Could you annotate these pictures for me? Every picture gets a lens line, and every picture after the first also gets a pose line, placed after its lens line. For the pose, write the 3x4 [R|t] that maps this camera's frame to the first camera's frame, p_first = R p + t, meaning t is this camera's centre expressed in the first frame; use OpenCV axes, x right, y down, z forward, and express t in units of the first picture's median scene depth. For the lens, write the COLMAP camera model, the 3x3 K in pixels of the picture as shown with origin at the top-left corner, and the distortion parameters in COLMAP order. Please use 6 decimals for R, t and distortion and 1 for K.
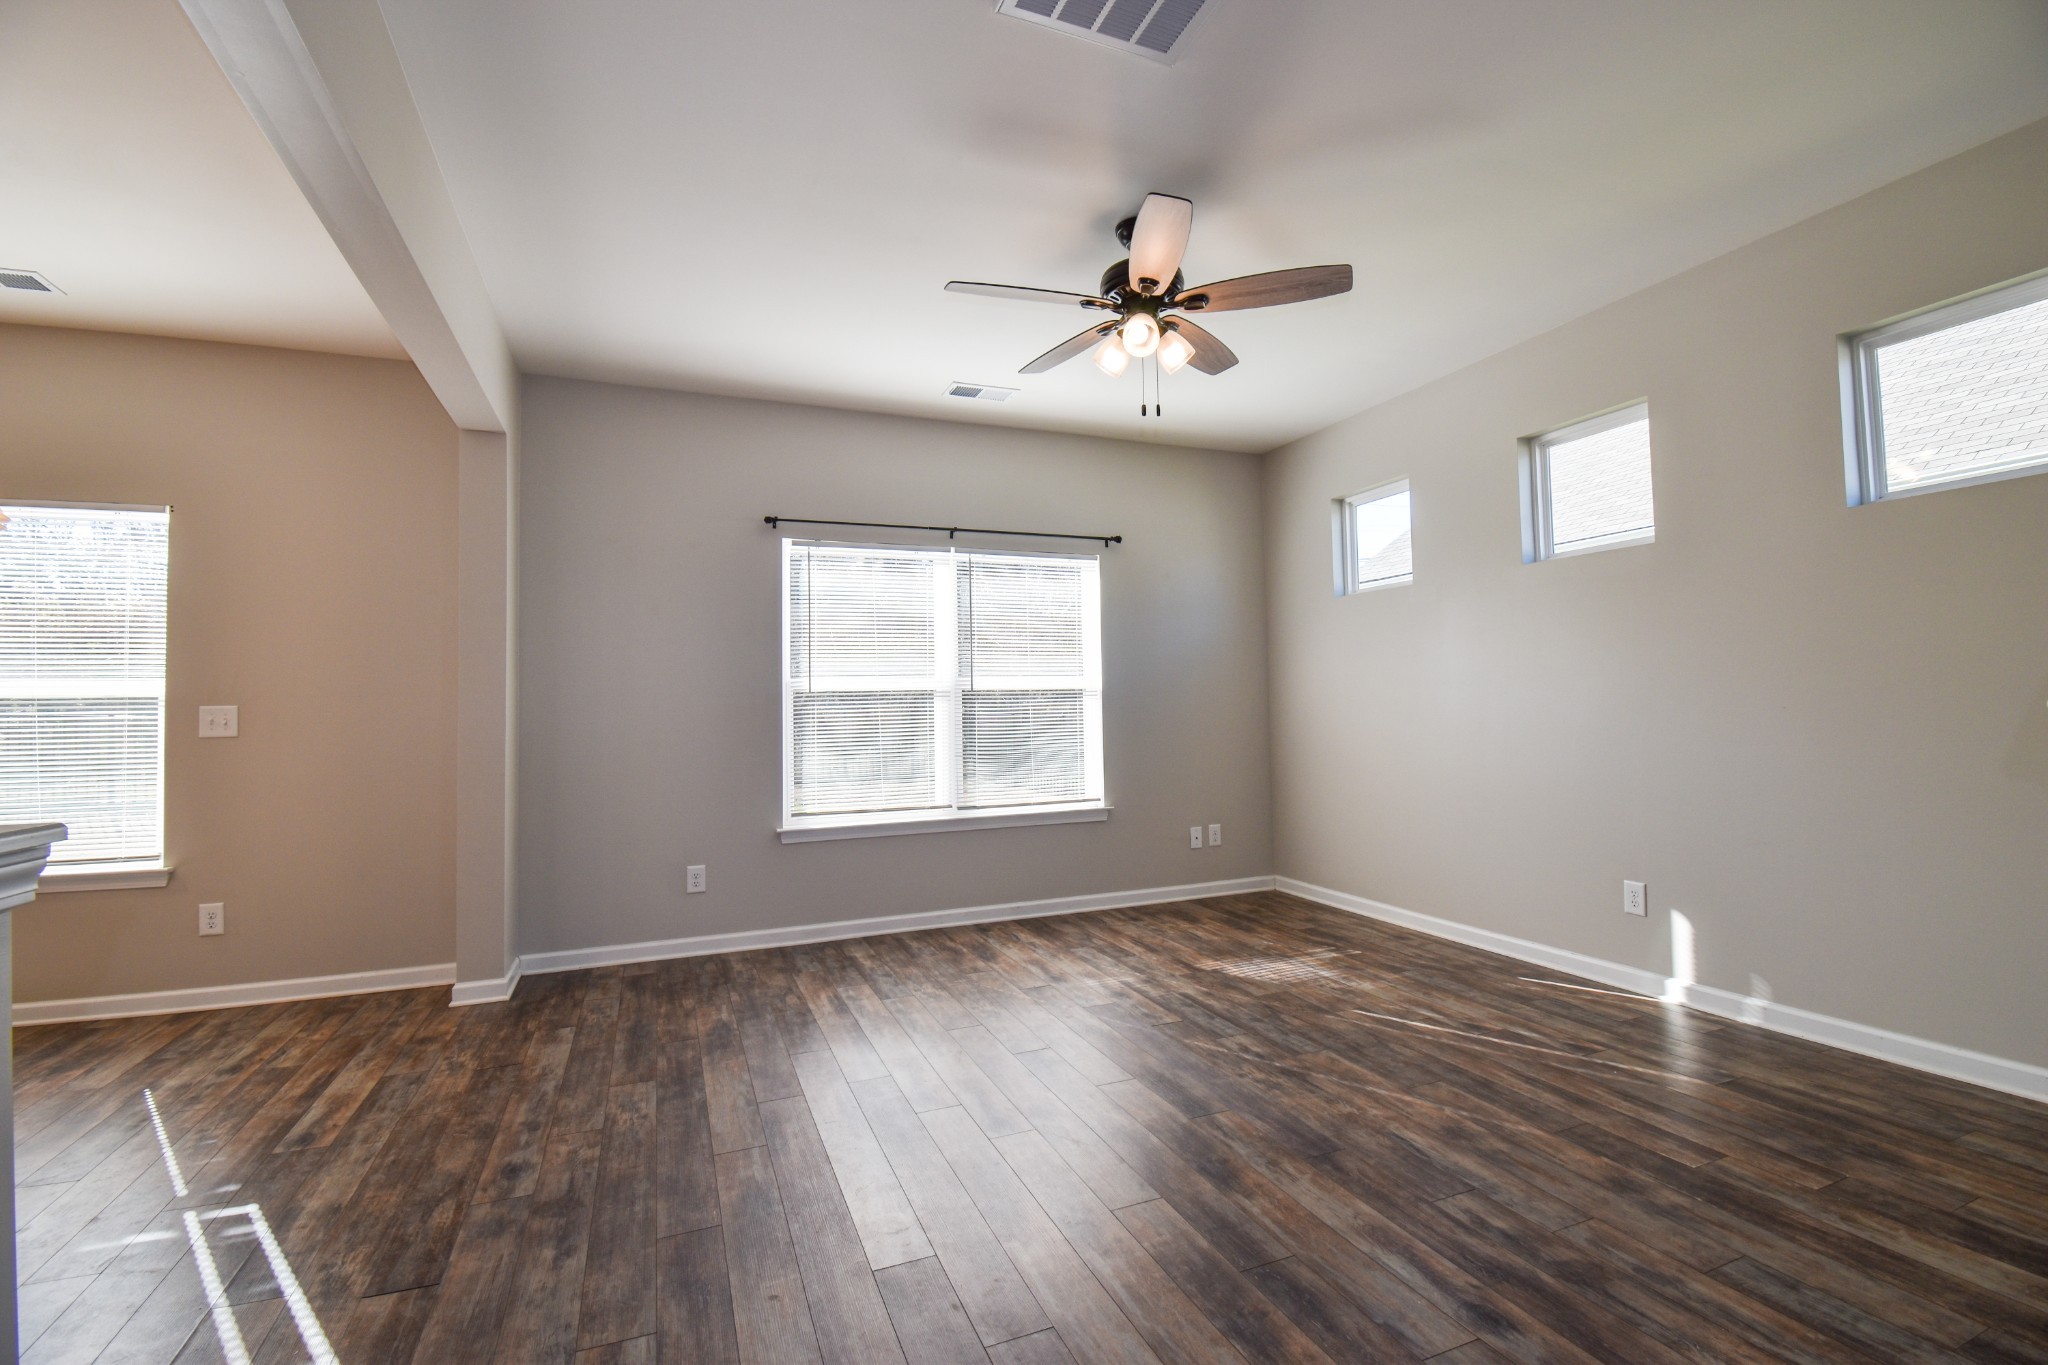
lens RADIAL K [[872.9, 0, 1057.5], [0, 872.9, 652.9], [0, 0, 1]] dist [0.005518, -0.014538]
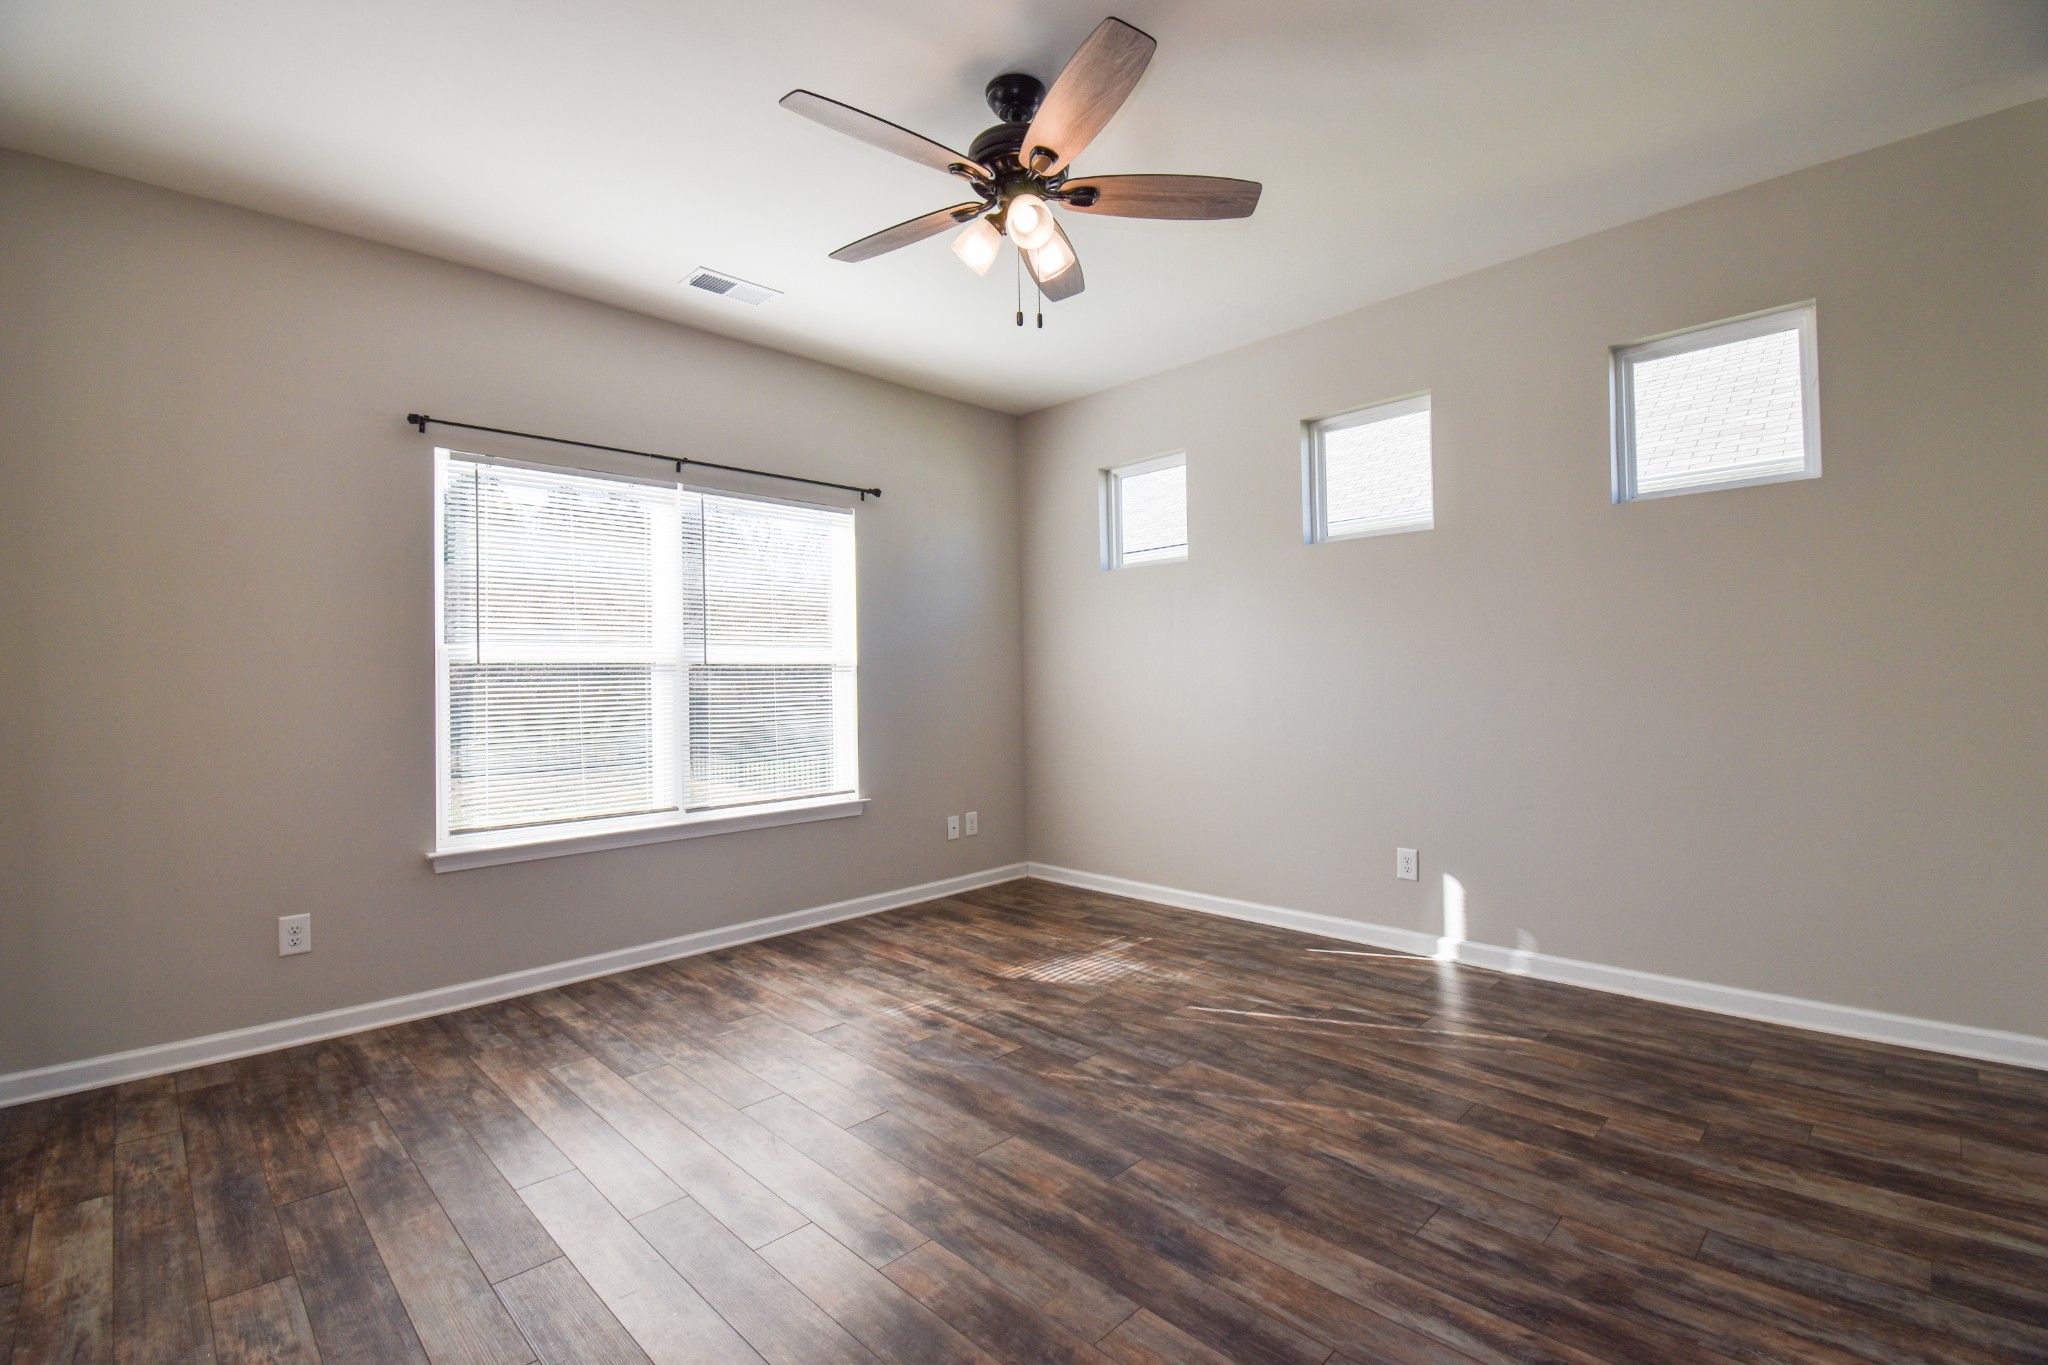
lens RADIAL K [[872.9, 0, 1034.2], [0, 872.9, 659.9], [0, 0, 1]] dist [0.005518, -0.014538]
pose [[0.929060, 0.011206, 0.369759, -0.159206], [-0.022530, 0.999400, 0.026320, 0.015500], [-0.369242, -0.032783, 0.928755, 0.196588]]
